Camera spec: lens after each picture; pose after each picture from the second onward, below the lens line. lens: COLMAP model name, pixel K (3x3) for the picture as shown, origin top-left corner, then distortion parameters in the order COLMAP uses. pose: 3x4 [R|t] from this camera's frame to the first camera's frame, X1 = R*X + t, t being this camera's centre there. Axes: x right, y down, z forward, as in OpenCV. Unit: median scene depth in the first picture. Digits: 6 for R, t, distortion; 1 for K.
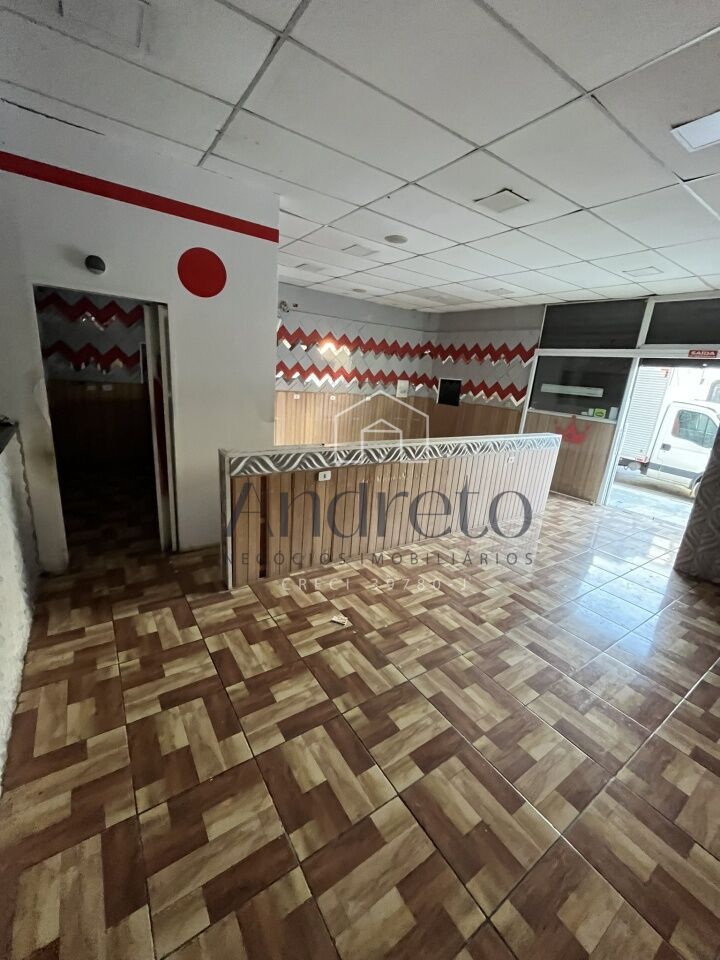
lens RADIAL K [[388.4, 0, 358.0], [0, 388.4, 477.4], [0, 0, 1]] dist [-0.005038, 0.000371]
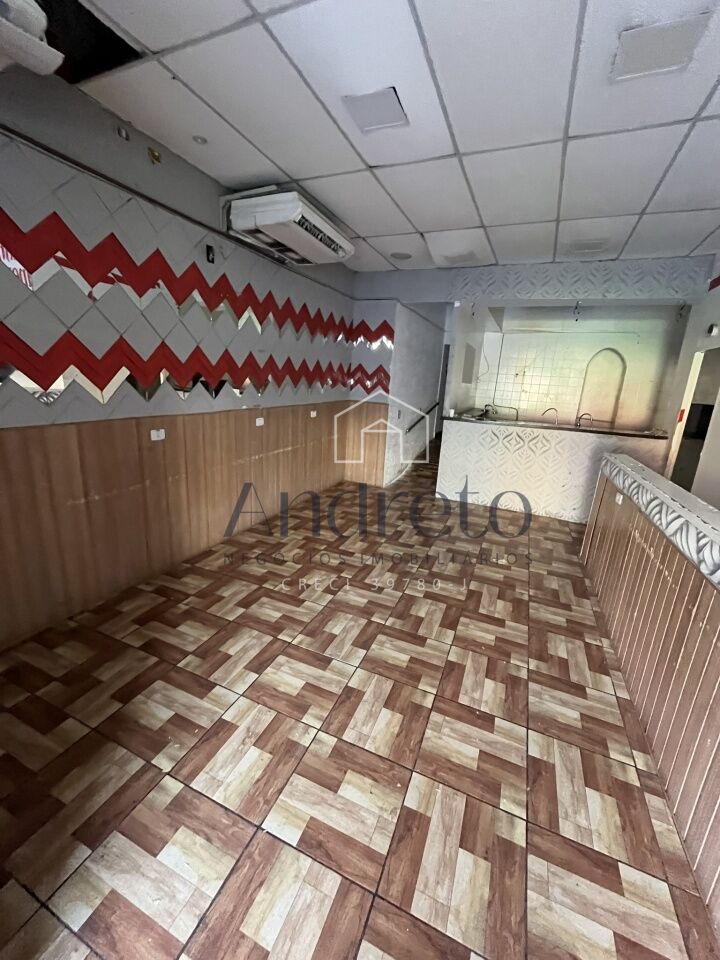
lens RADIAL K [[388.4, 0, 358.0], [0, 388.4, 479.9], [0, 0, 1]] dist [-0.005038, 0.000371]
pose [[-0.833534, 0.007345, -0.552420, 0.775012], [-0.264476, 0.872587, 0.410664, -0.212417], [0.485050, 0.488404, -0.725388, 1.118236]]
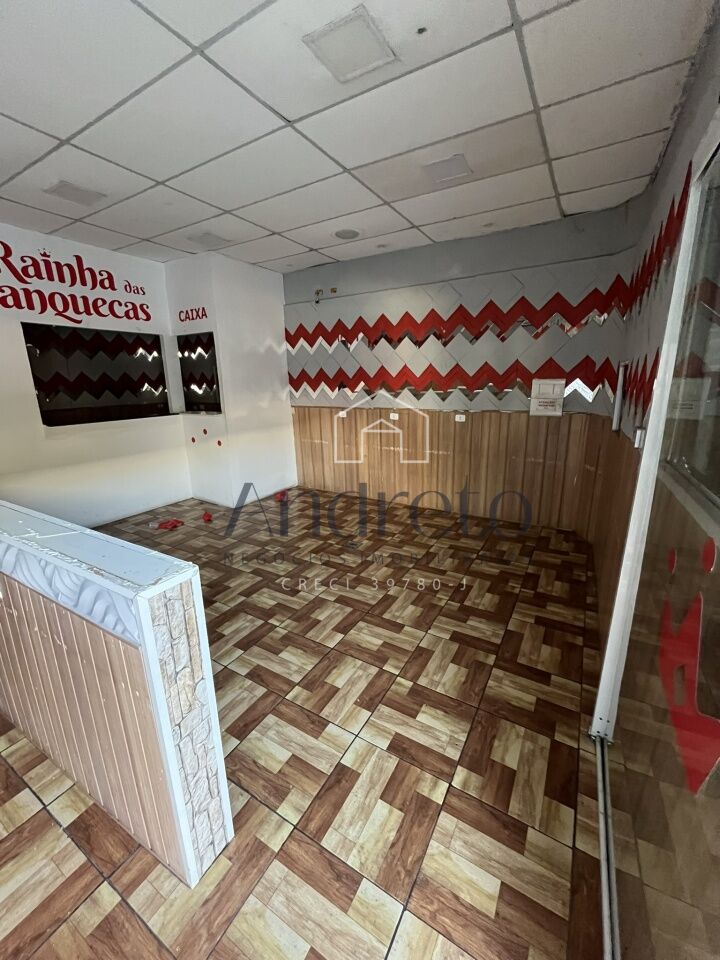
lens RADIAL K [[388.4, 0, 360.2], [0, 388.4, 478.0], [0, 0, 1]] dist [-0.005038, 0.000371]
pose [[0.428675, 0.136743, -0.893050, 1.000153], [-0.189895, 0.980035, 0.058910, -0.266855], [0.883276, 0.144333, 0.446084, 1.370657]]
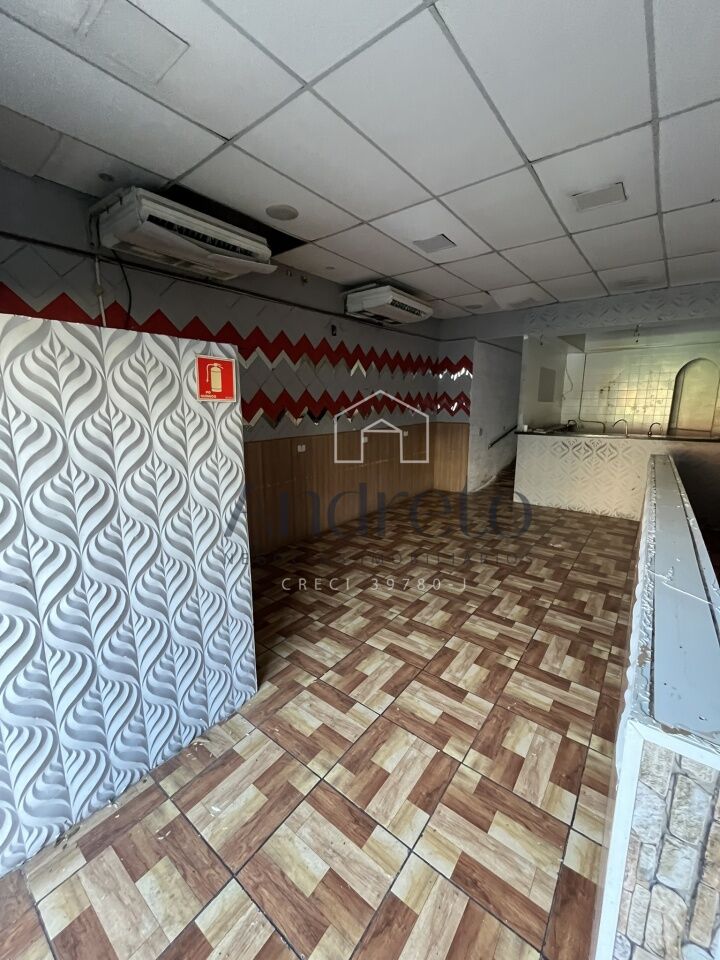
lens RADIAL K [[388.4, 0, 359.3], [0, 388.4, 477.5], [0, 0, 1]] dist [-0.005038, 0.000371]
pose [[-0.947436, -0.020545, -0.319285, 0.889053], [-0.155194, 0.902184, 0.402466, -0.296251], [0.279785, 0.430862, -0.857950, 1.433962]]
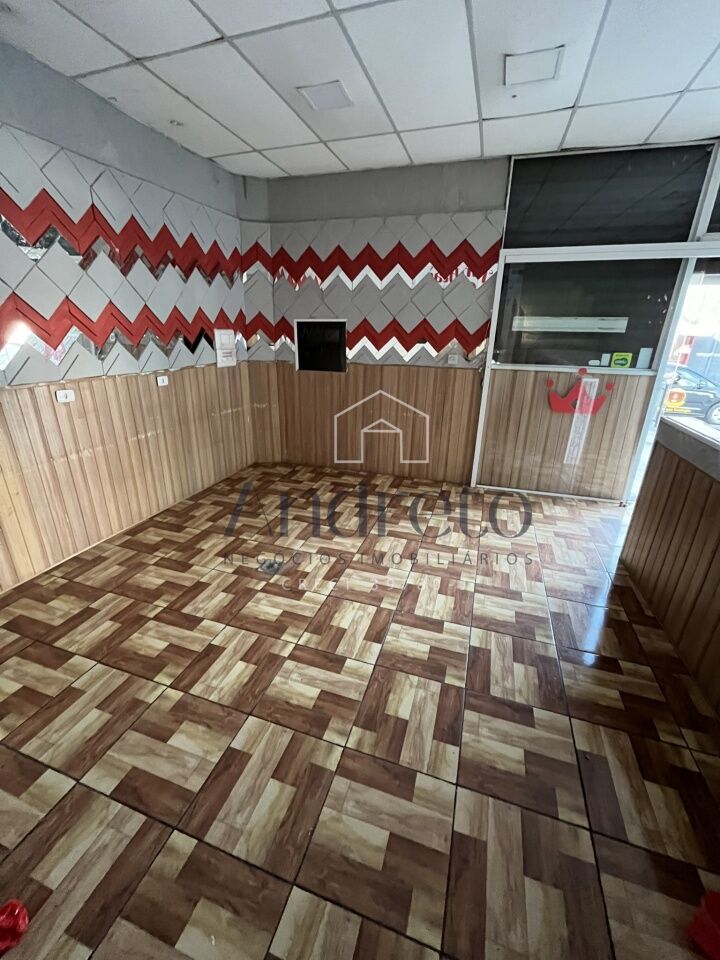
lens RADIAL K [[388.4, 0, 357.6], [0, 388.4, 475.9], [0, 0, 1]] dist [-0.005038, 0.000371]
pose [[0.799014, -0.277903, 0.533241, -0.122337], [0.206257, 0.959660, 0.191078, -0.302623], [-0.564832, -0.042690, 0.824101, 1.142486]]
